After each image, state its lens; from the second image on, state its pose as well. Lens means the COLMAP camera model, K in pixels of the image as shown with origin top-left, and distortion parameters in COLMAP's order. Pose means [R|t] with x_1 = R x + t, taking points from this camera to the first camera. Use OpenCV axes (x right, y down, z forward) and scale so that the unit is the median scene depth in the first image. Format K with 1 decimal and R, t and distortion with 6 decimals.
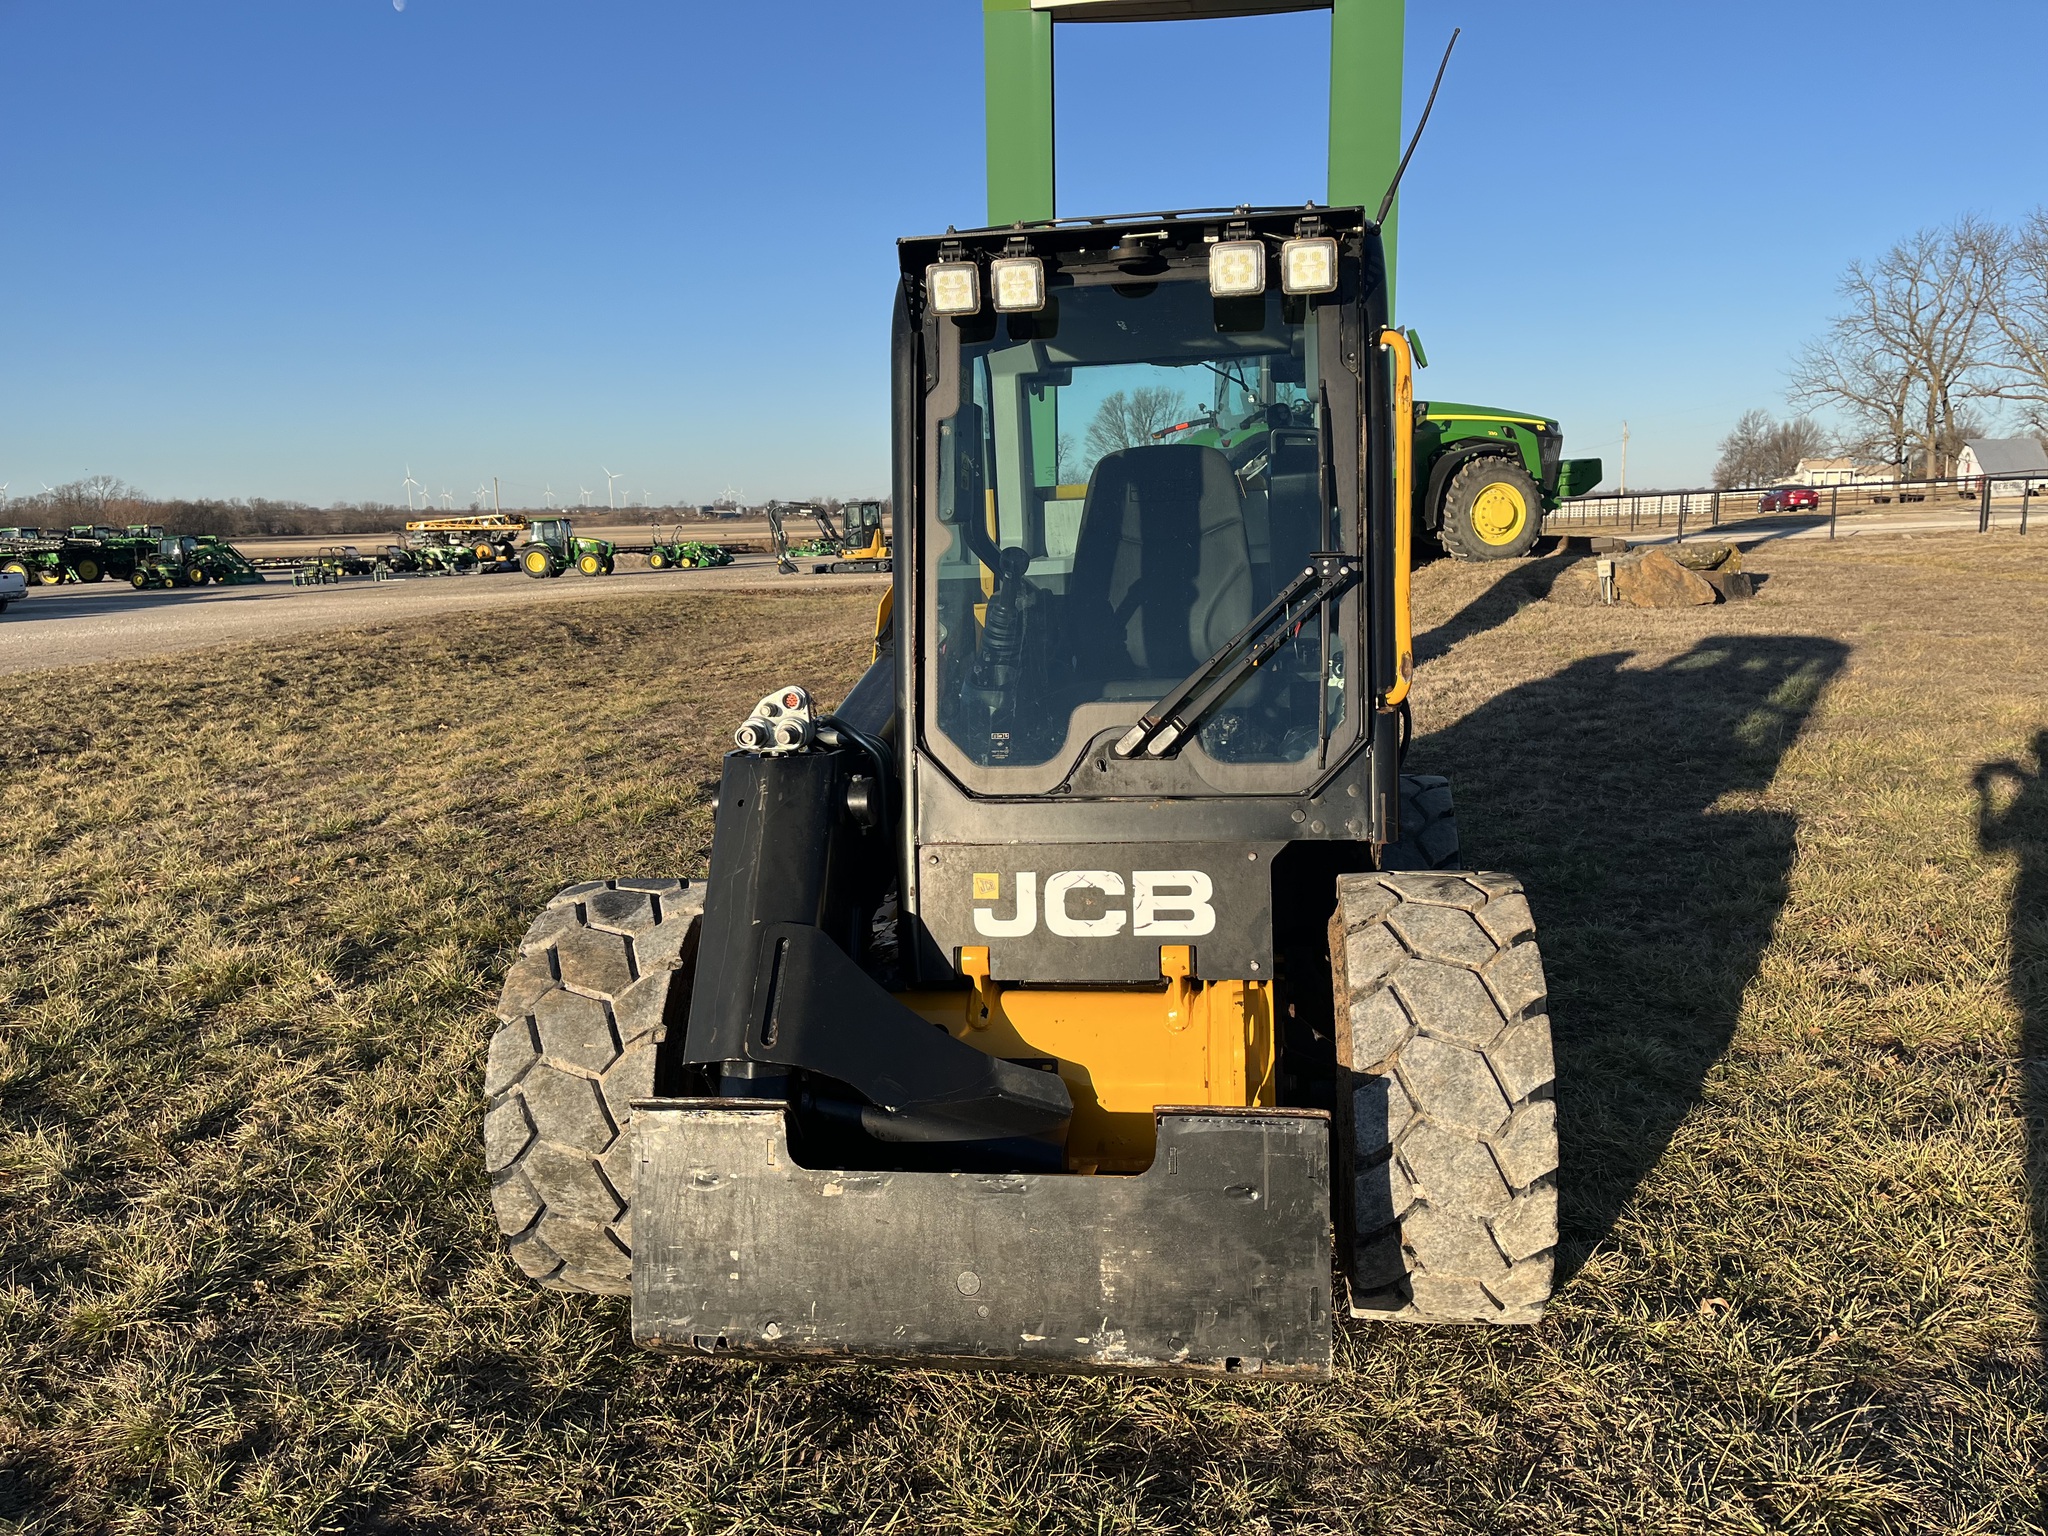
lens RADIAL K [[1550.5, 0, 1028.5], [0, 1550.5, 756.9], [0, 0, 1]] dist [0.045051, -0.055478]
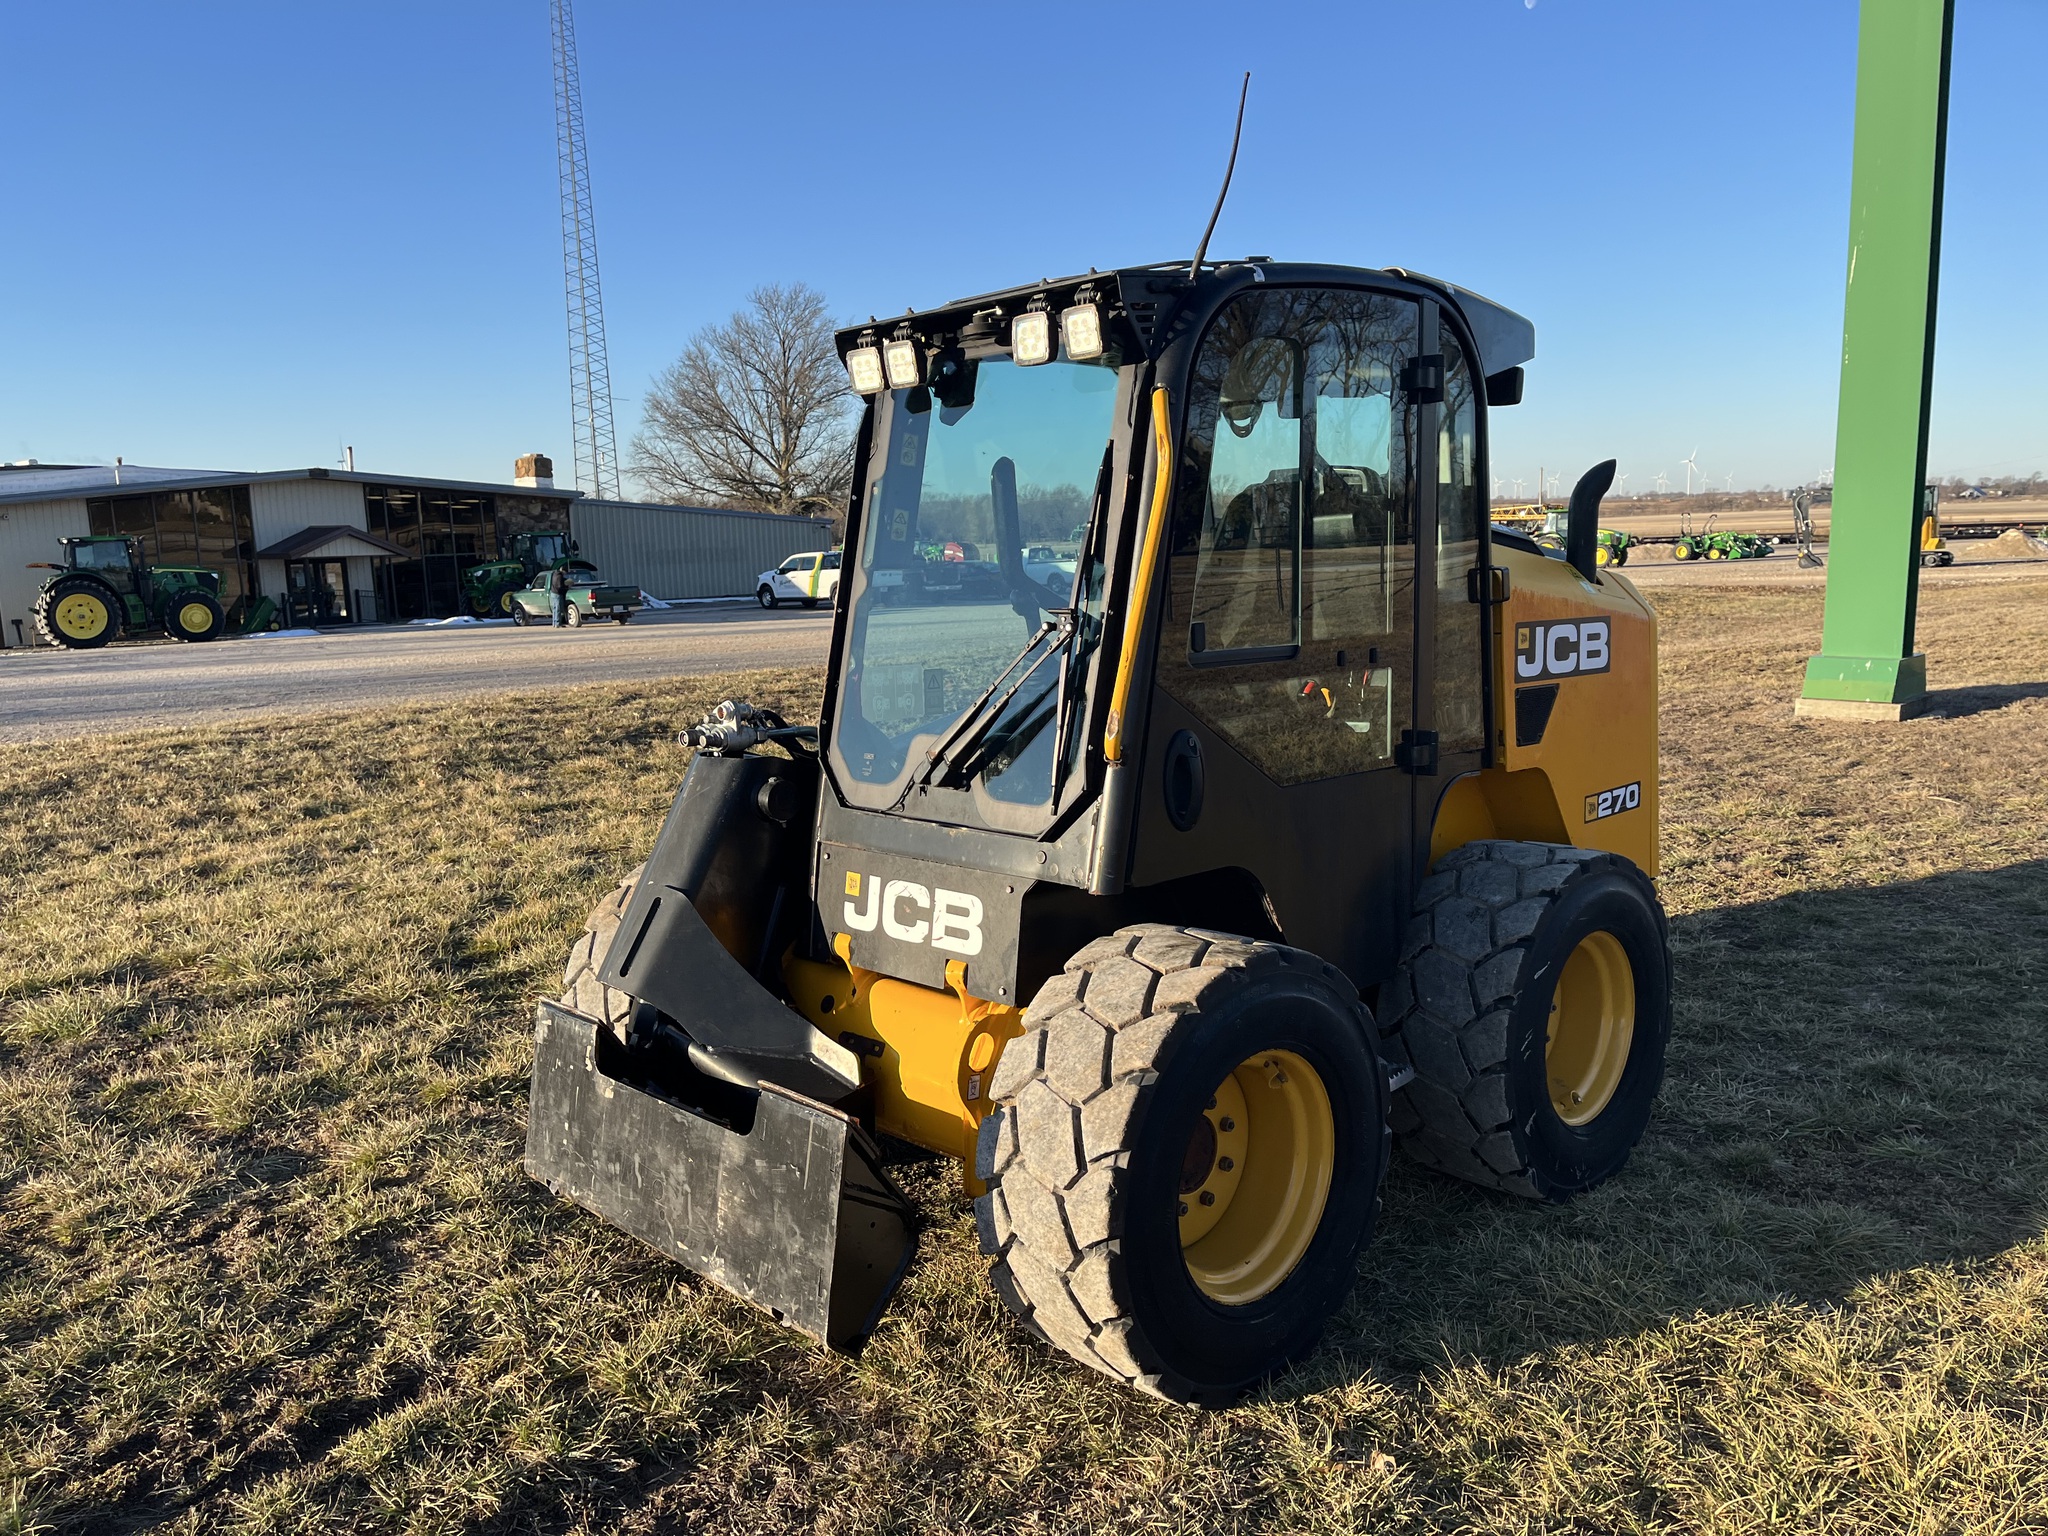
lens RADIAL K [[1550.5, 0, 1028.5], [0, 1550.5, 756.9], [0, 0, 1]] dist [0.045051, -0.055478]
pose [[0.786763, 0.089429, -0.610743, 0.782972], [-0.084482, 0.995739, 0.036973, -0.066161], [0.611447, 0.022508, 0.790965, 0.158633]]
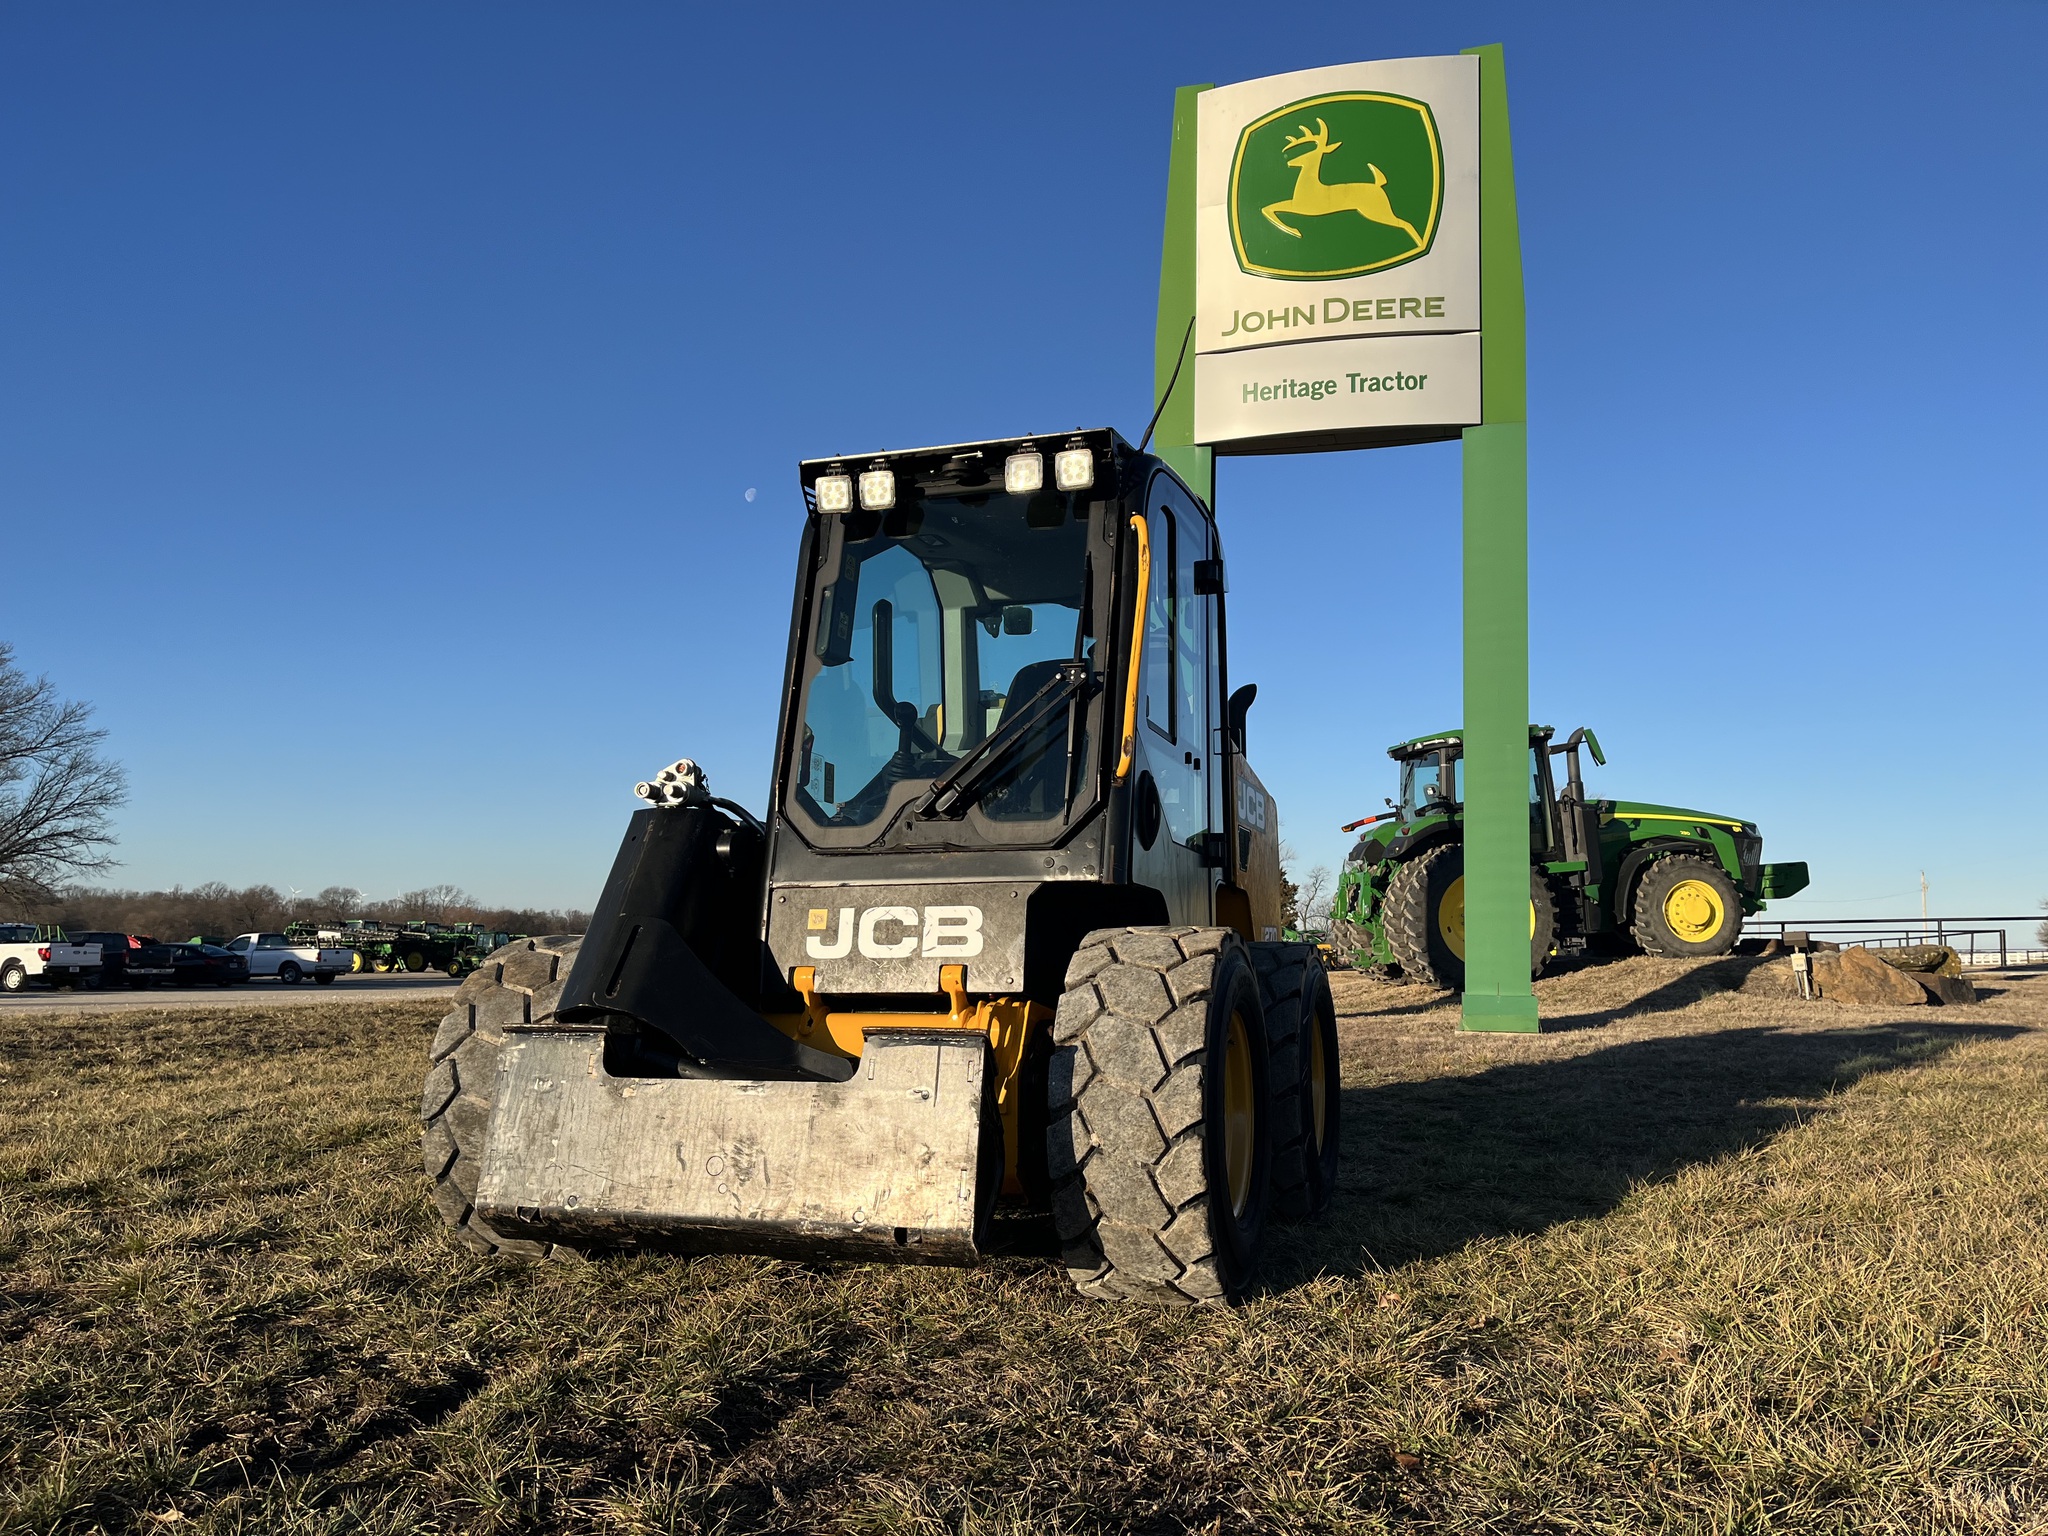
lens RADIAL K [[1540.2, 0, 1024.0], [0, 1540.2, 768.0], [0, 0, 1]] dist [0.072413, -0.085535]
pose [[0.984075, 0.015345, -0.177091, 0.368440], [-0.062567, 0.962413, -0.264285, 0.292241], [0.166379, 0.271156, 0.948047, -0.222767]]
